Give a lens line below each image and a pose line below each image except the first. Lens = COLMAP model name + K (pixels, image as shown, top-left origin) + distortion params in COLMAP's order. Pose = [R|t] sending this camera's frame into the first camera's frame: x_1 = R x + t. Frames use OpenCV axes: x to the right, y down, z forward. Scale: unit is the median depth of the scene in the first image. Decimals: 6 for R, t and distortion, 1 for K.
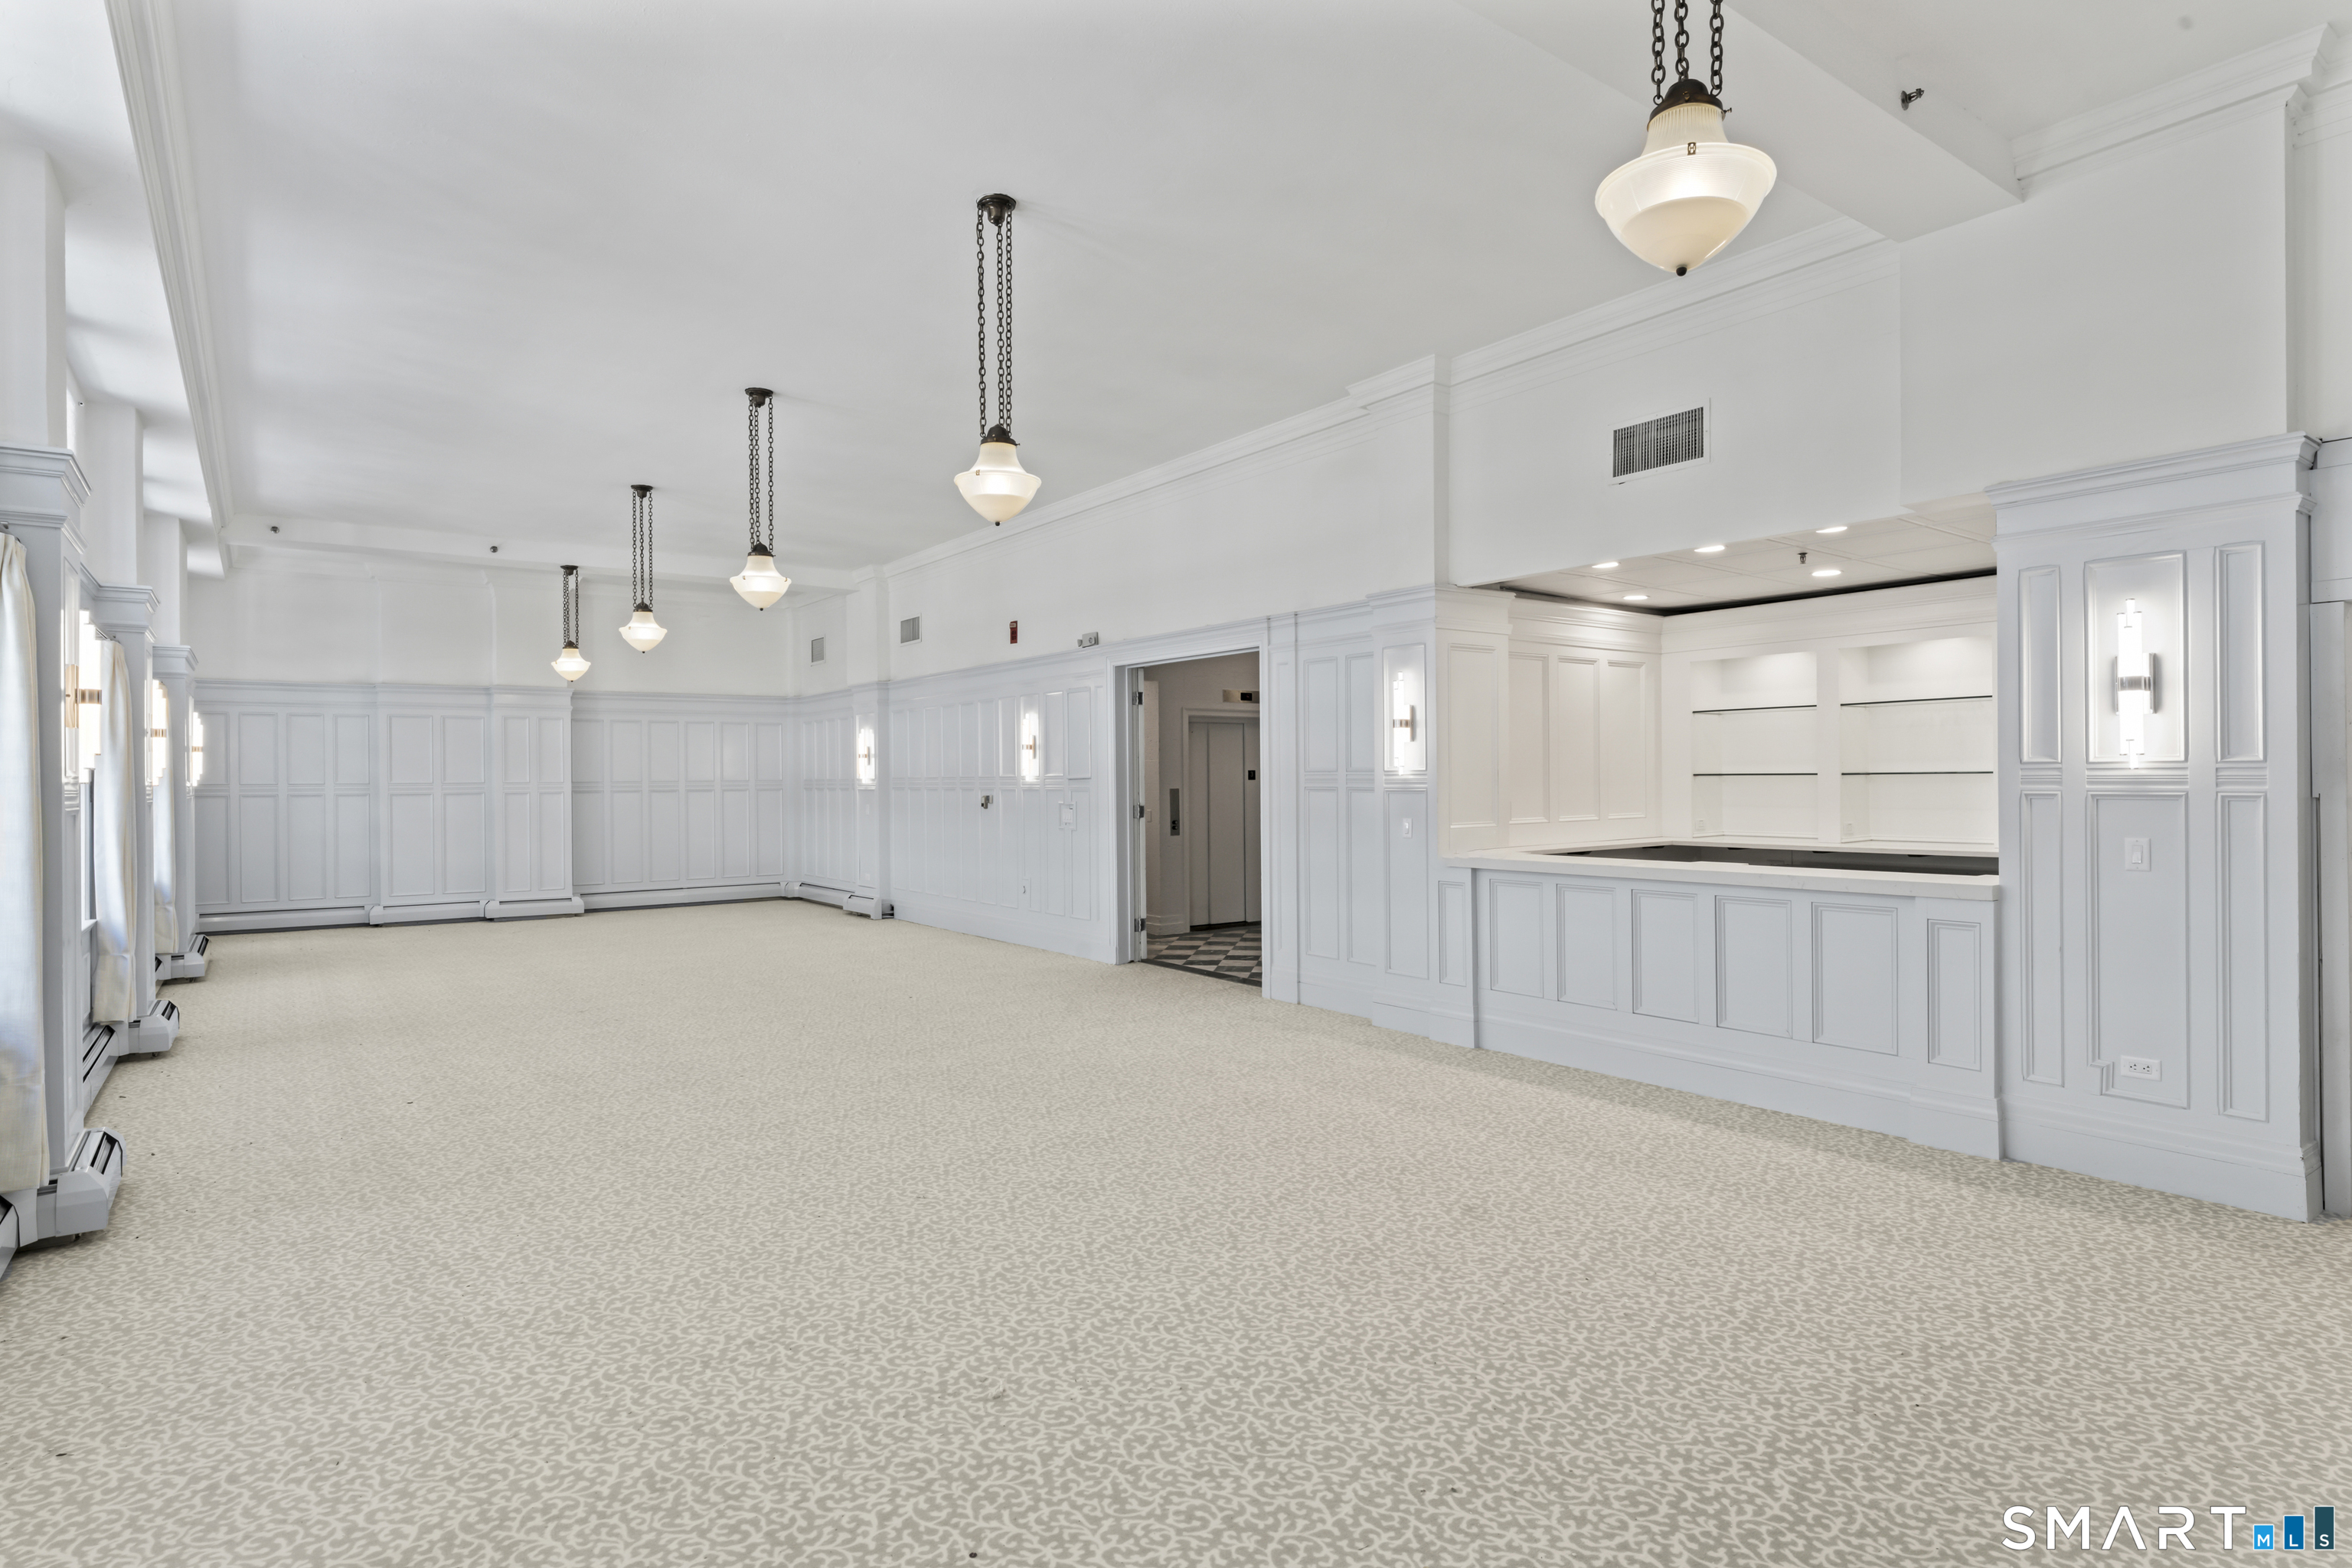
lens RADIAL K [[1249.7, 0, 1176.0], [0, 1249.7, 784.0], [0, 0, 1]] dist [-0.004857, -0.000183]
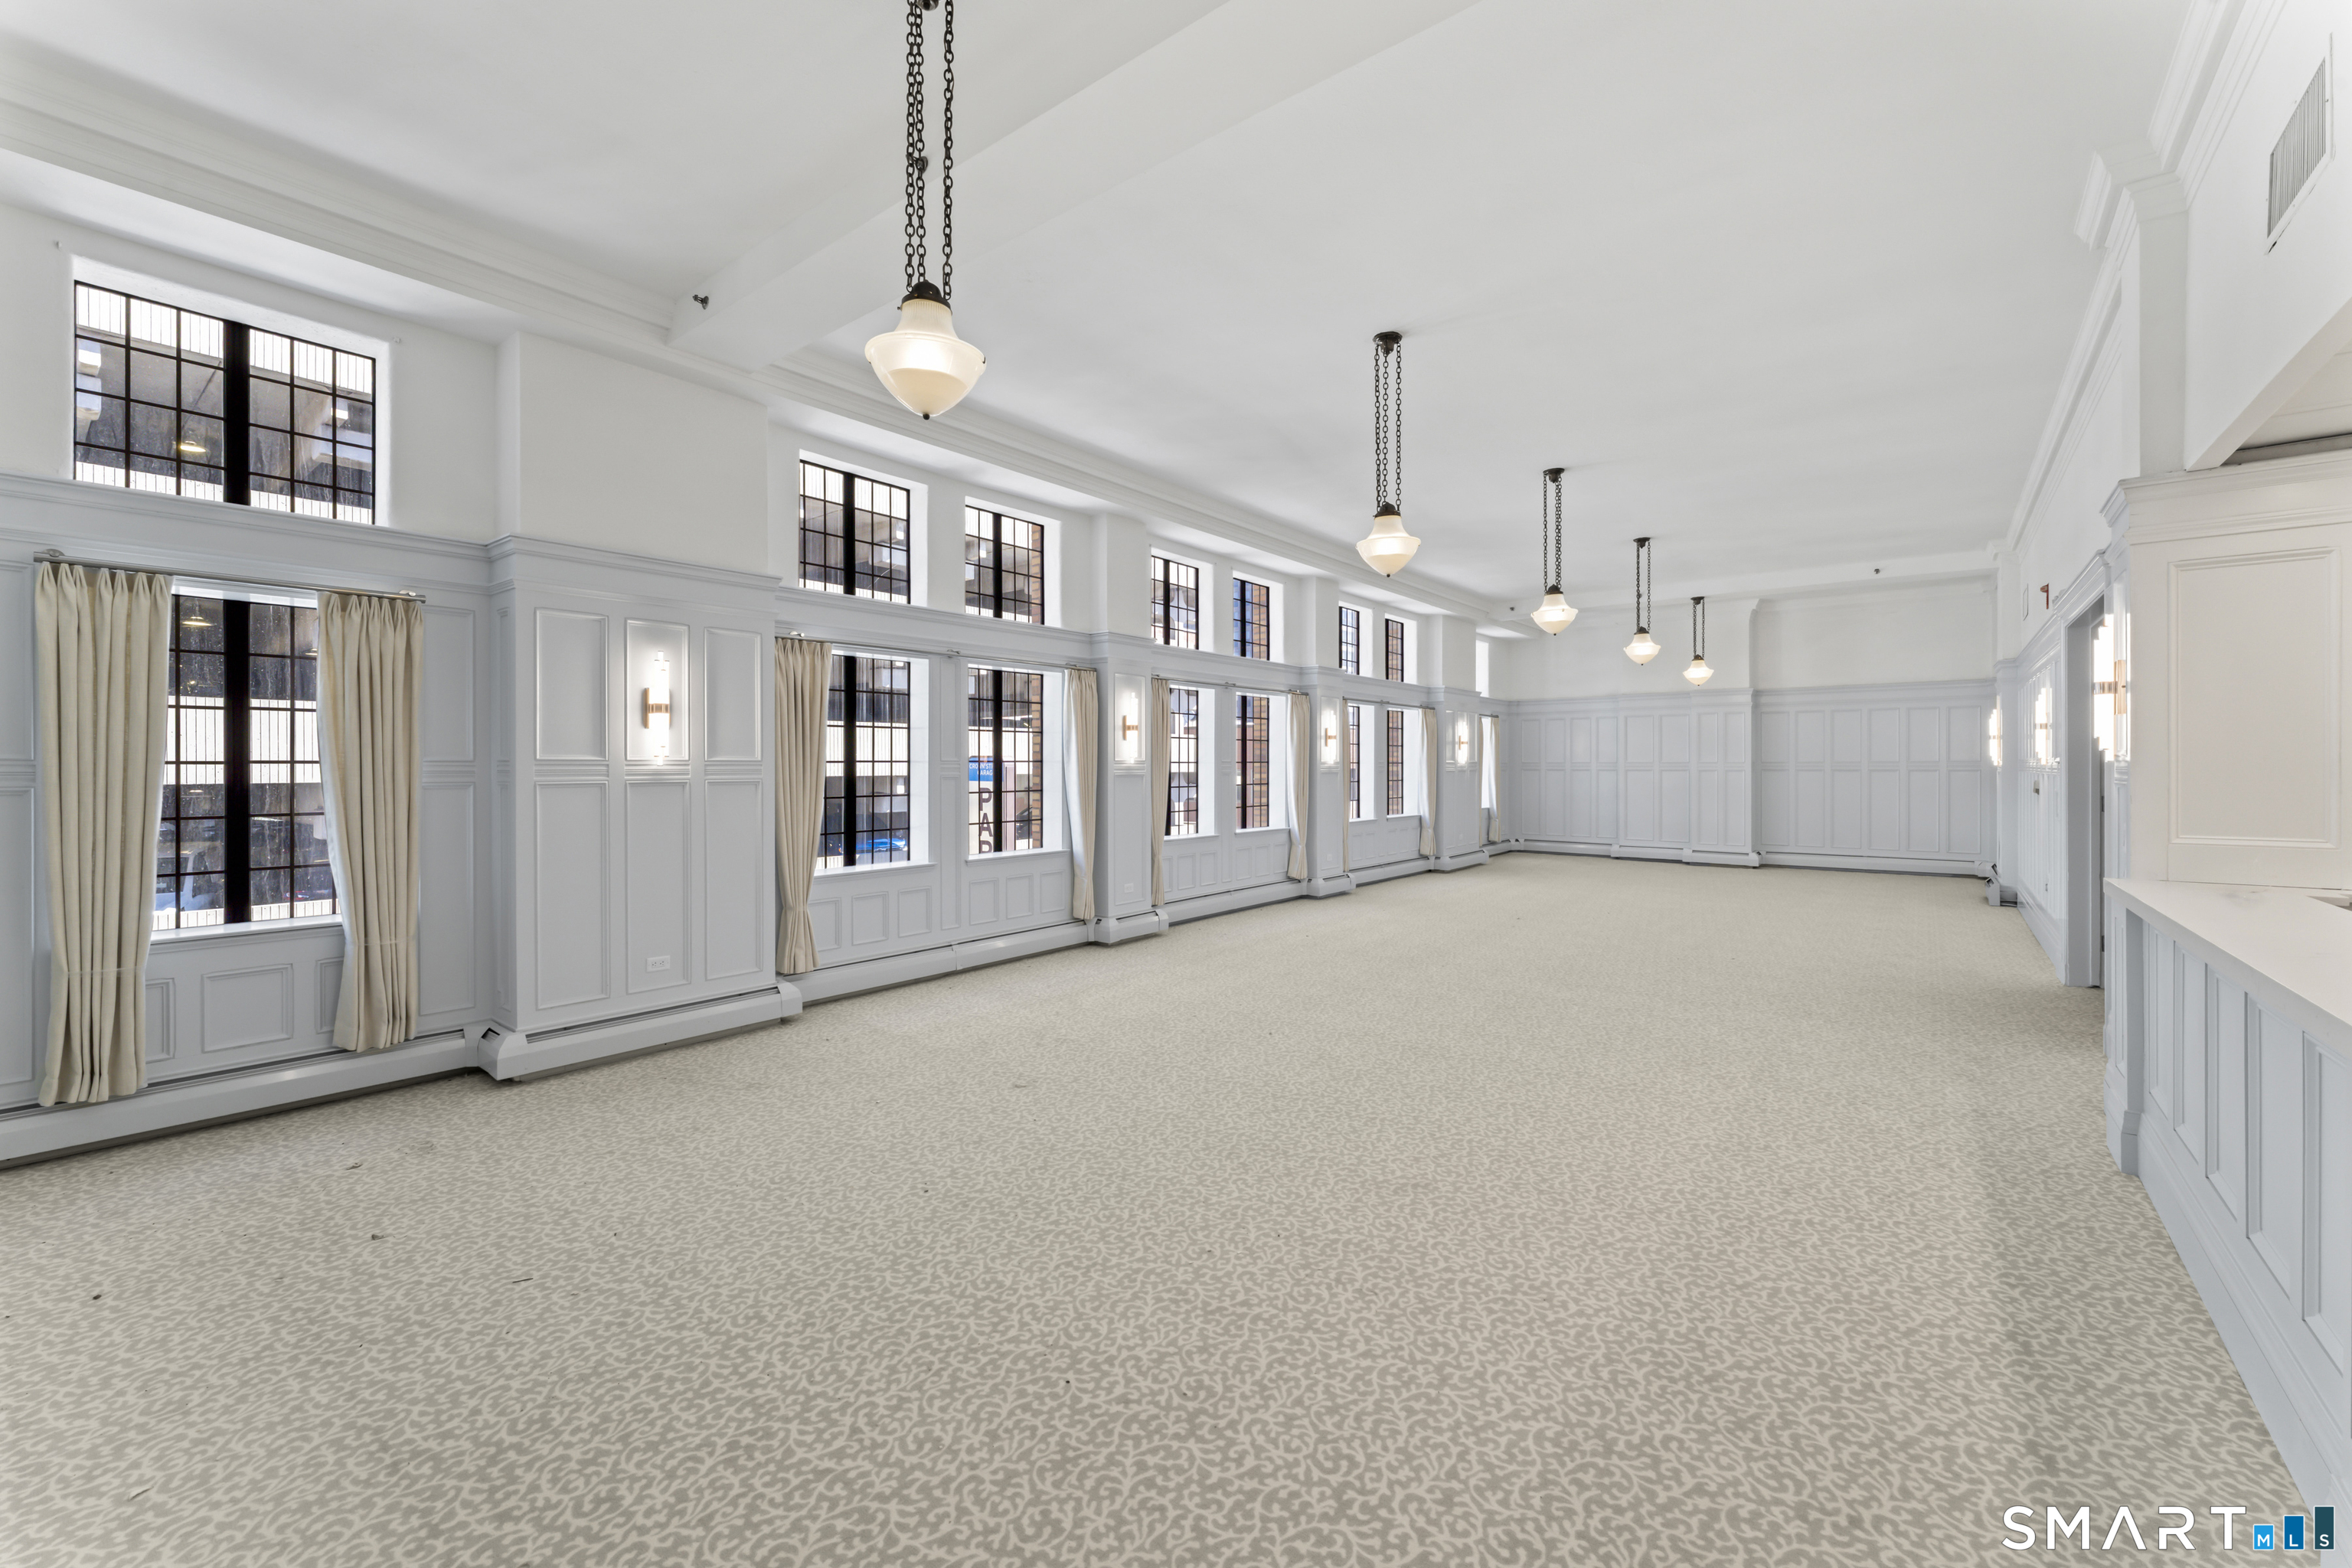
lens RADIAL K [[951.6, 0, 1178.5], [0, 951.6, 769.3], [0, 0, 1]] dist [-0.001889, -0.000564]
pose [[0.263168, 0.013249, -0.964659, 0.557573], [-0.004733, 0.999911, 0.012442, -0.006803], [0.964738, 0.001292, 0.263208, 0.358883]]
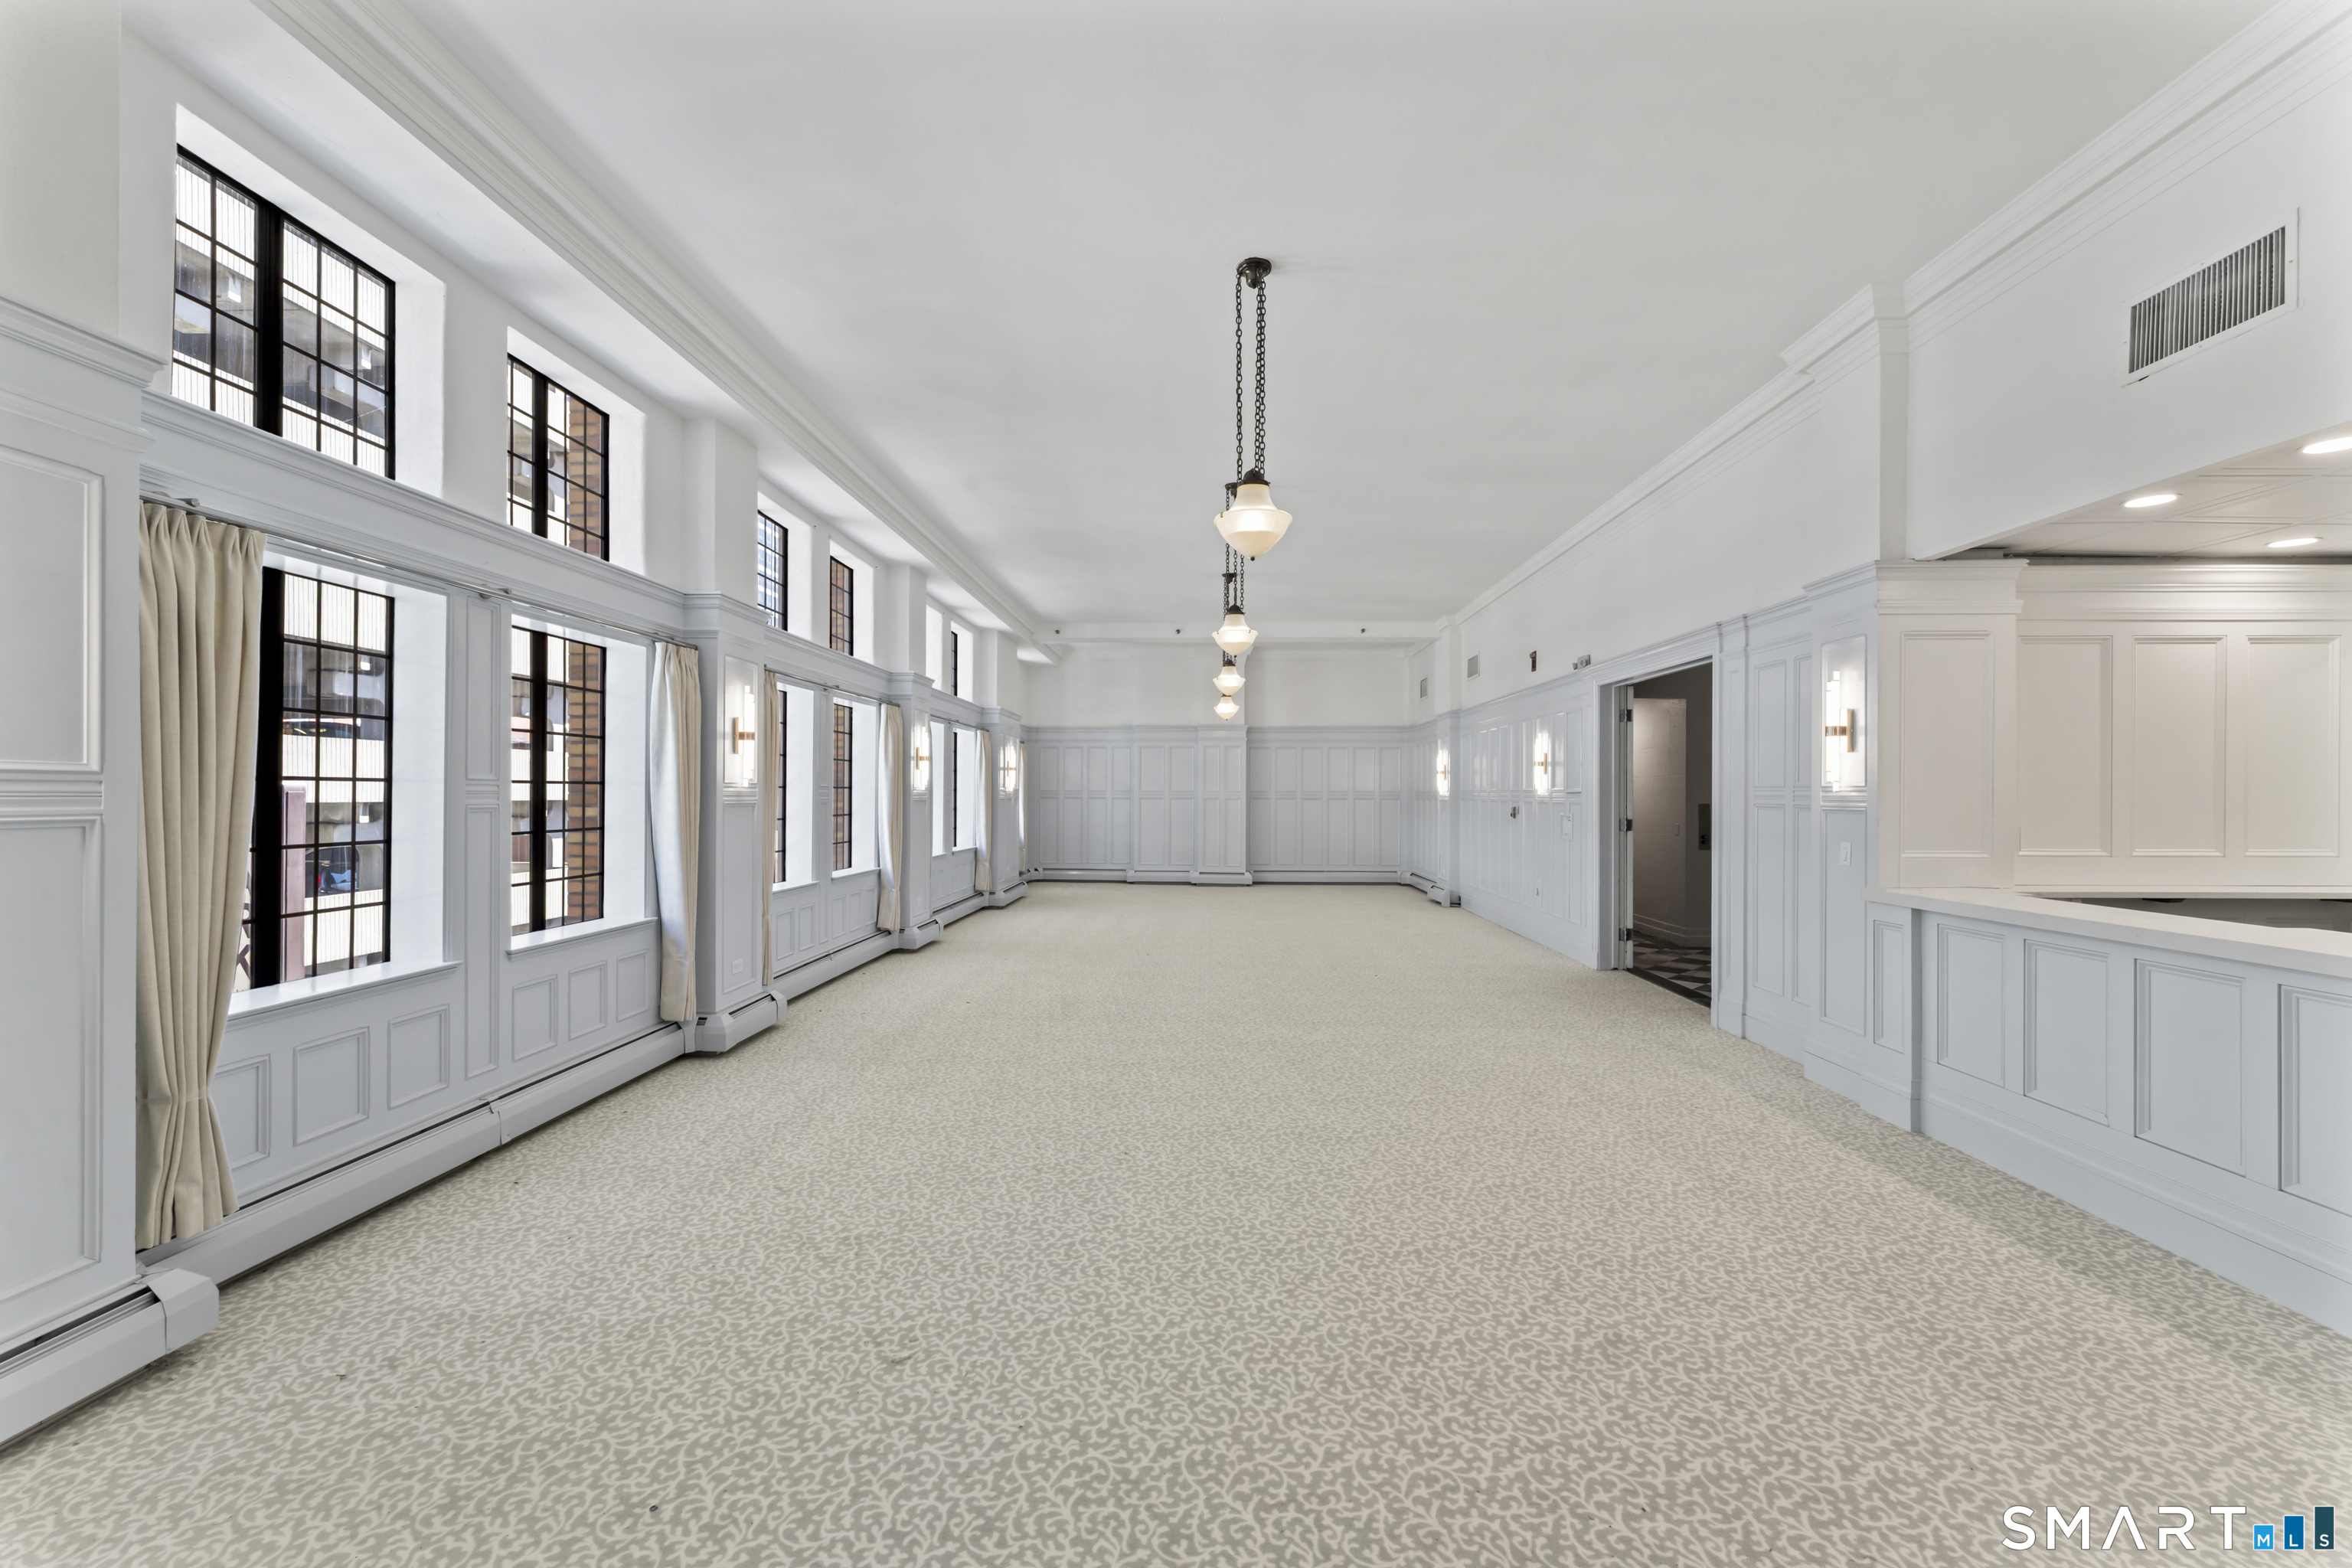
lens RADIAL K [[943.2, 0, 1172.1], [0, 943.2, 796.7], [0, 0, 1]] dist [-0.005359, -0.000077]
pose [[0.780396, 0.013625, -0.625138, 0.228523], [-0.012703, 0.999902, 0.005934, -0.001752], [0.625157, 0.003310, 0.780492, 0.215862]]
